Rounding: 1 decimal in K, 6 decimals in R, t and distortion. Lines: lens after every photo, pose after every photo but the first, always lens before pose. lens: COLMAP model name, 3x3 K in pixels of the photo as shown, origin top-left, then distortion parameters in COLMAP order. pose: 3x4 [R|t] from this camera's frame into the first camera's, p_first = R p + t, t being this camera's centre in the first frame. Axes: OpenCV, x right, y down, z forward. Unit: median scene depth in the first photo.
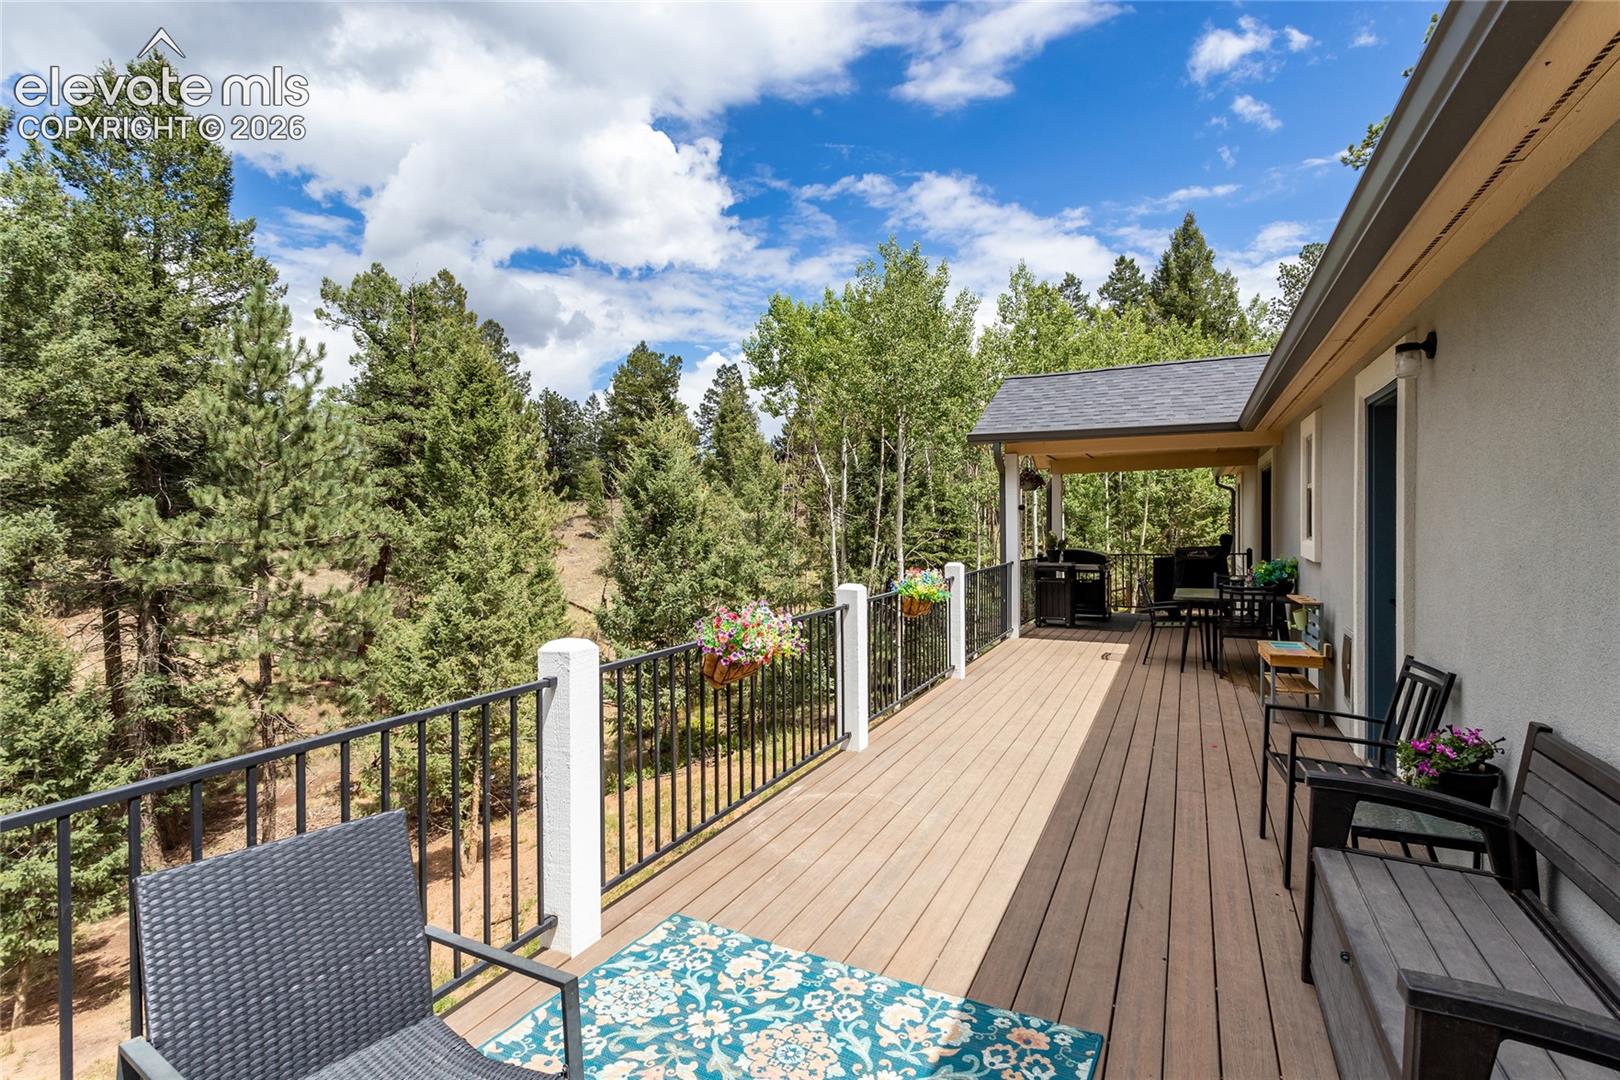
lens RADIAL K [[771.6, 0, 809.4], [0, 771.6, 533.7], [0, 0, 1]] dist [0.000506, 0.002310]
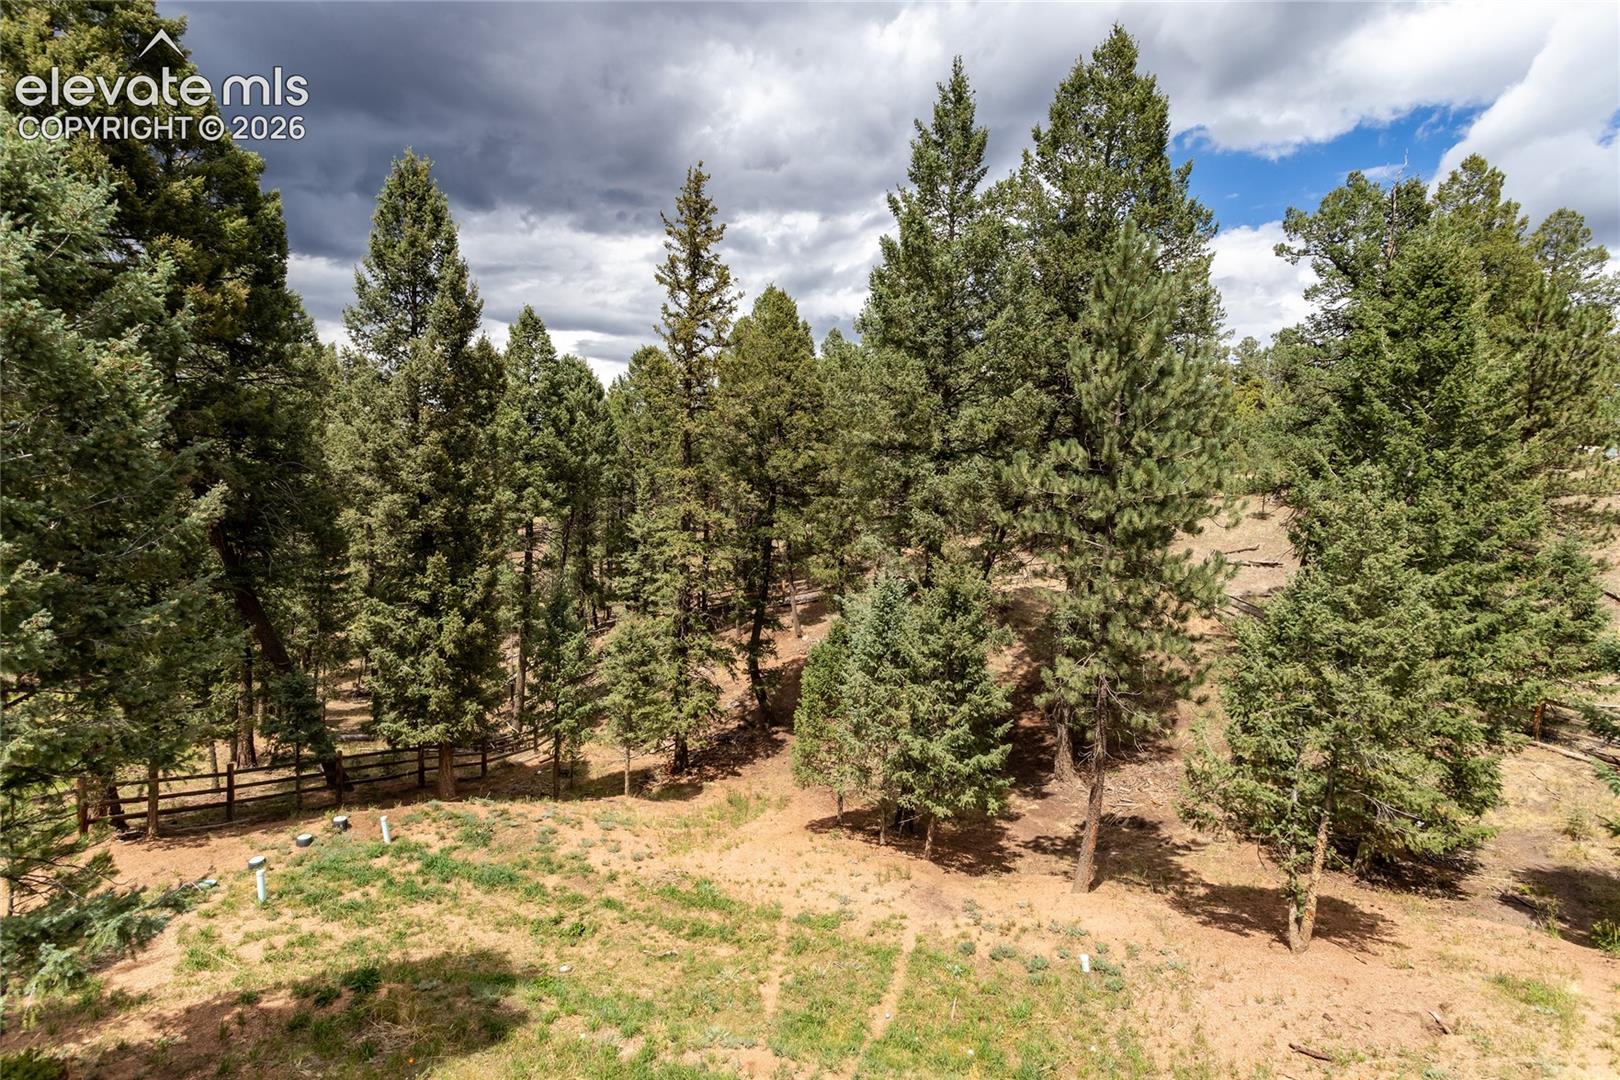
lens RADIAL K [[771.6, 0, 776.1], [0, 771.6, 536.0], [0, 0, 1]] dist [0.000506, 0.002310]
pose [[0.393096, 0.100121, -0.914030, 0.006739], [-0.042948, 0.994968, 0.090516, -0.006388], [0.918494, 0.003675, 0.395418, 0.165528]]
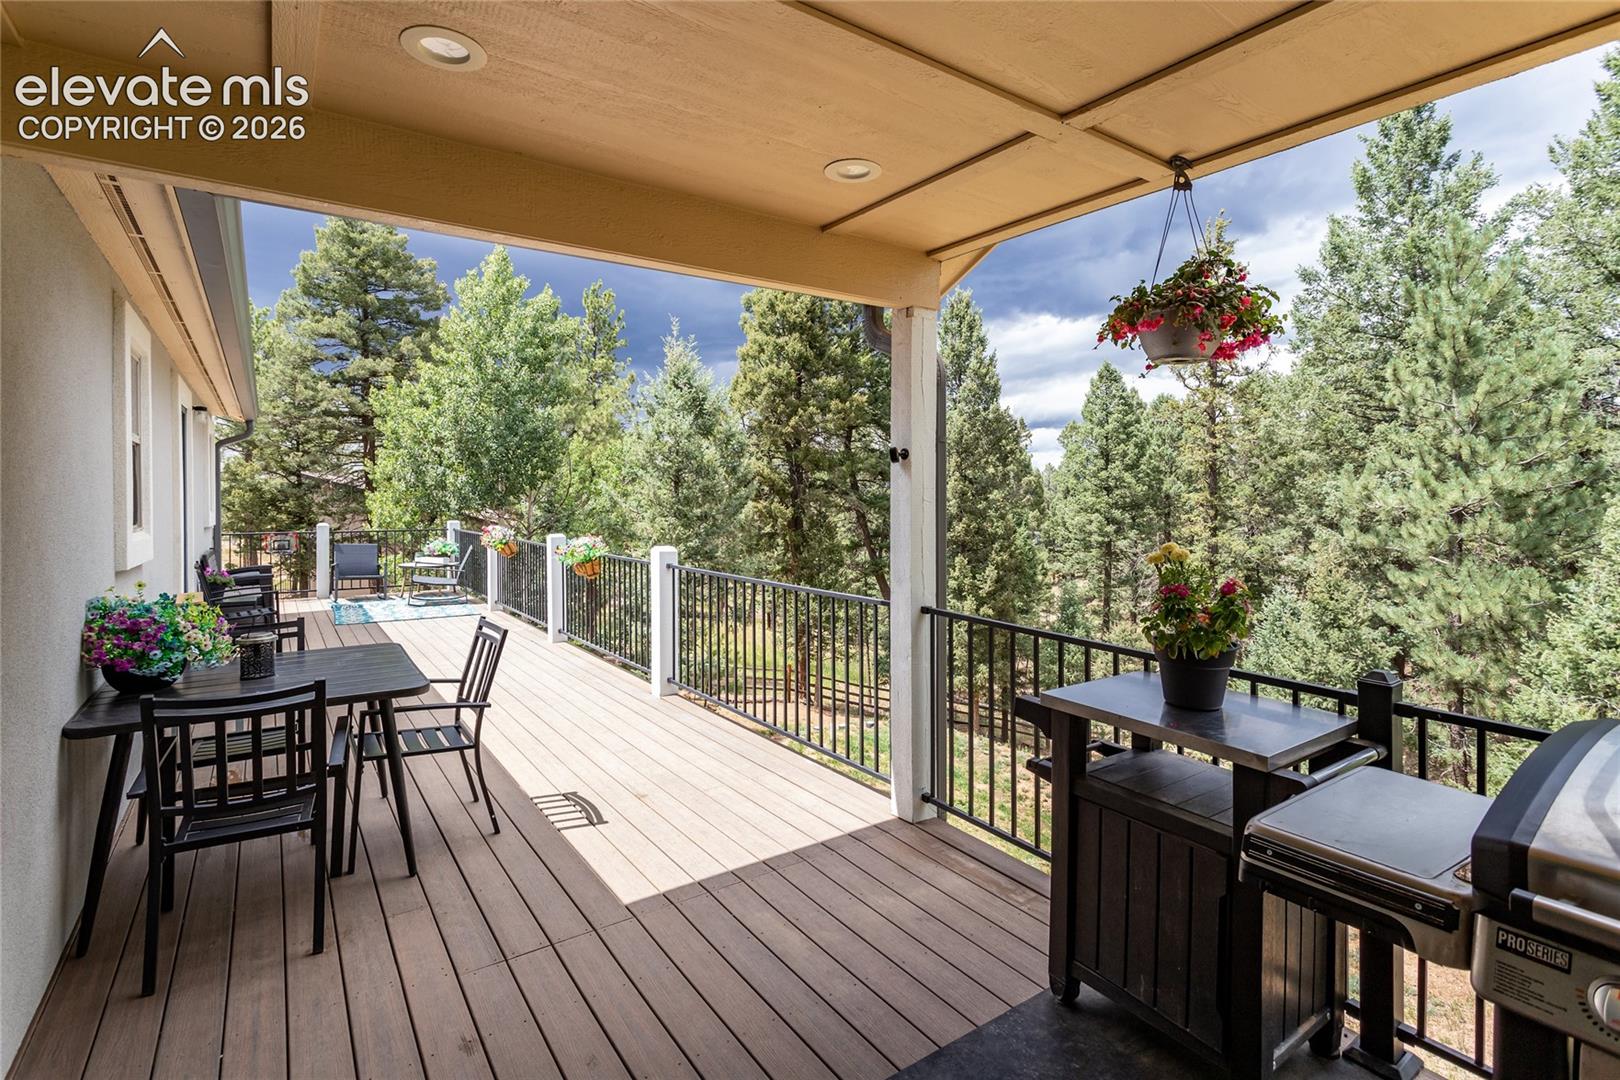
lens RADIAL K [[771.6, 0, 791.0], [0, 771.6, 495.2], [0, 0, 1]] dist [0.000506, 0.002310]
pose [[-0.498334, 0.011900, -0.866904, 0.291198], [-0.008437, 0.999792, 0.018574, -0.011504], [0.866944, 0.016570, -0.498130, 0.542519]]
